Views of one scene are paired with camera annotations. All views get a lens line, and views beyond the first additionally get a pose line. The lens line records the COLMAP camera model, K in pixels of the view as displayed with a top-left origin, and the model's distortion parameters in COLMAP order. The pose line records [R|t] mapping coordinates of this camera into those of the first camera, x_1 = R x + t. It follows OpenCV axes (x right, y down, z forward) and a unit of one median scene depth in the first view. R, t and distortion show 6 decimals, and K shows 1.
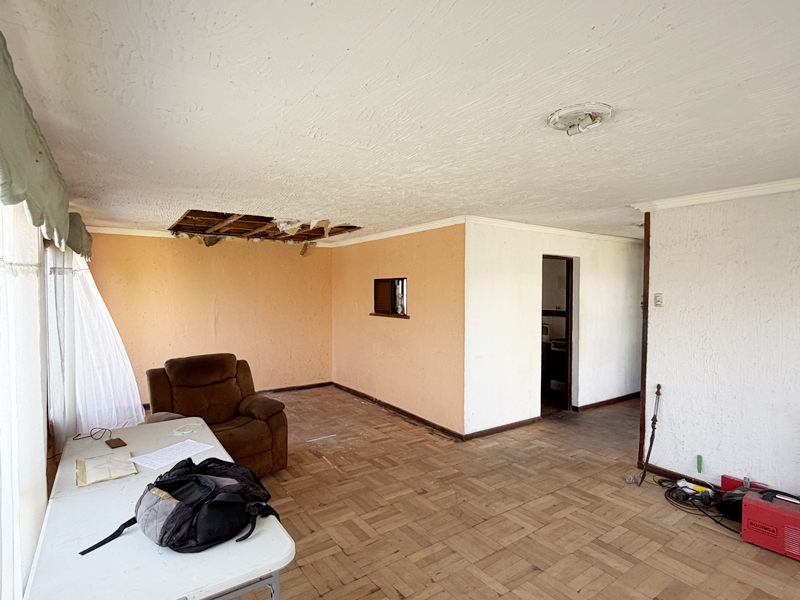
lens RADIAL K [[428.7, 0, 399.8], [0, 428.7, 299.3], [0, 0, 1]] dist [-0.000129, 0.000563]
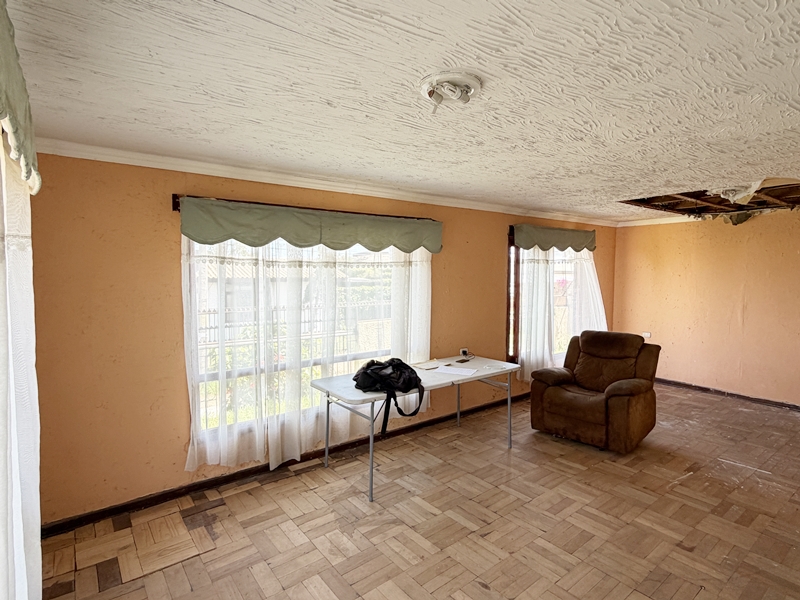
lens RADIAL K [[428.7, 0, 400.9], [0, 428.7, 301.4], [0, 0, 1]] dist [-0.000129, 0.000563]
pose [[0.047143, 0.066332, -0.996683, 0.677697], [-0.022076, 0.997618, 0.065350, -0.012003], [0.998644, 0.018922, 0.048495, 0.423268]]
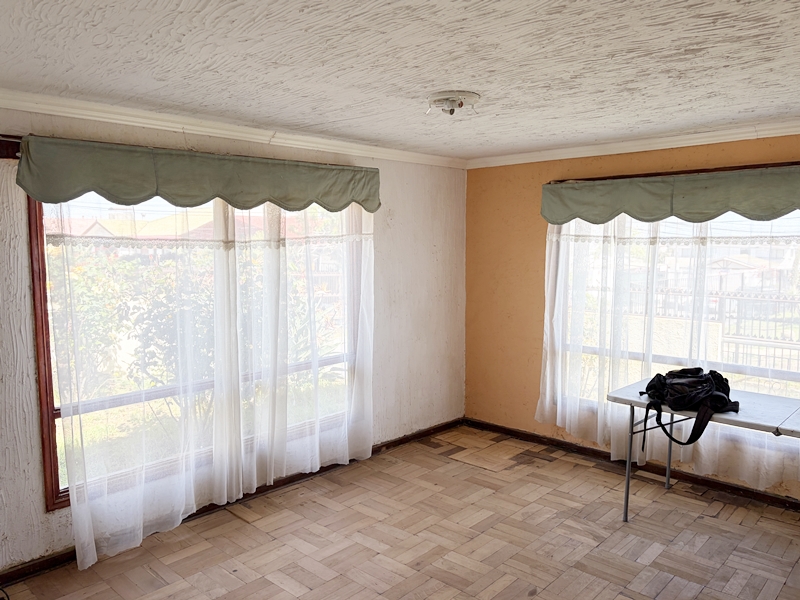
lens RADIAL K [[609.7, 0, 401.5], [0, 609.7, 300.9], [0, 0, 1]] dist [0.034809, -0.034528]
pose [[-0.979076, 0.020882, -0.202418, 0.433369], [-0.003246, 0.992992, 0.118141, -0.048732], [0.203467, 0.116326, -0.972147, 1.269480]]
